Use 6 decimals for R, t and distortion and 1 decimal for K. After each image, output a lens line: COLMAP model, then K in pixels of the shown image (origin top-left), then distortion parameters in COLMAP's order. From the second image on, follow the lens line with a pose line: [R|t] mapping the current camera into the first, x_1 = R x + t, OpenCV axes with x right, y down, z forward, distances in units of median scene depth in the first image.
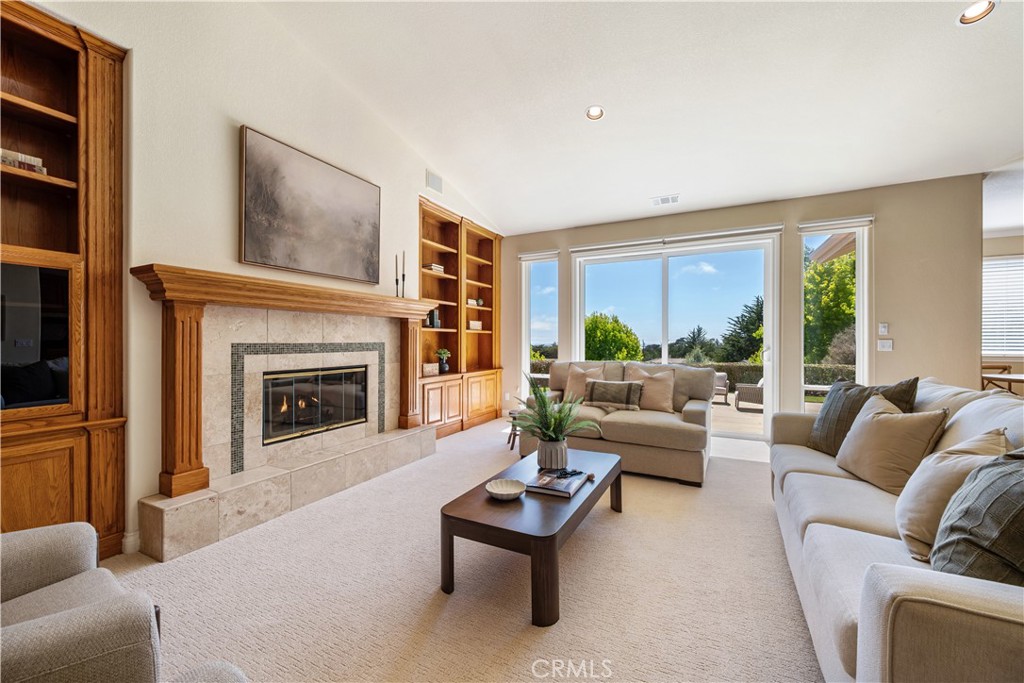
lens RADIAL K [[400.1, 0, 512.7], [0, 400.1, 342.9], [0, 0, 1]] dist [0.001586, -0.000987]
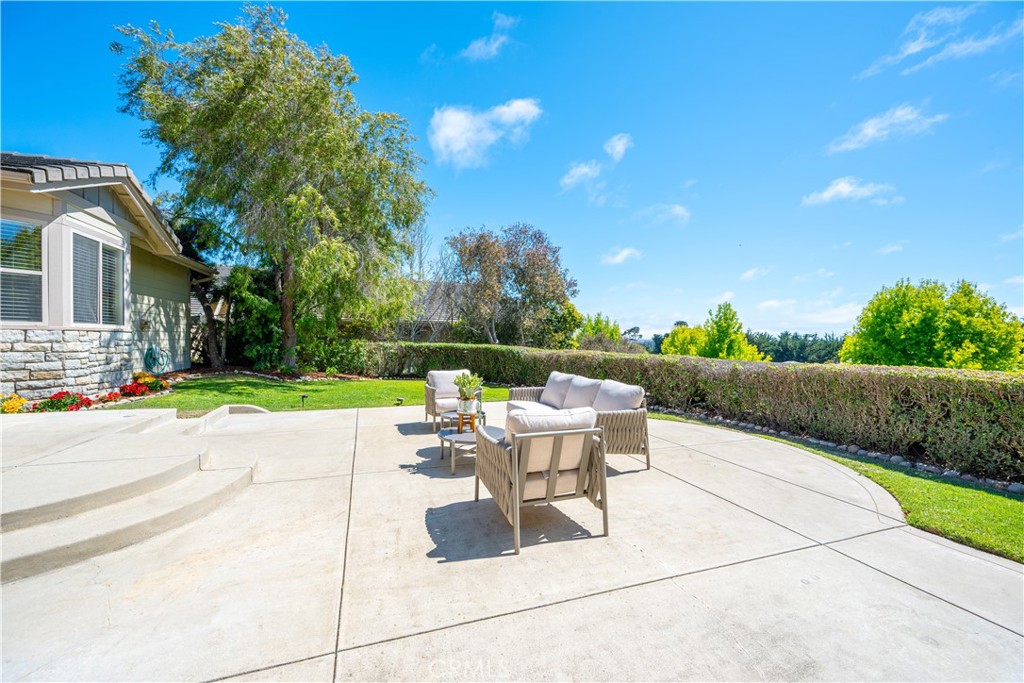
lens RADIAL K [[400.1, 0, 510.2], [0, 400.1, 341.3], [0, 0, 1]] dist [0.001586, -0.000987]
pose [[0.727860, 0.005972, -0.685700, 2.208970], [-0.000905, 0.999970, 0.007748, 0.109203], [0.685725, -0.005019, 0.727843, 2.093690]]
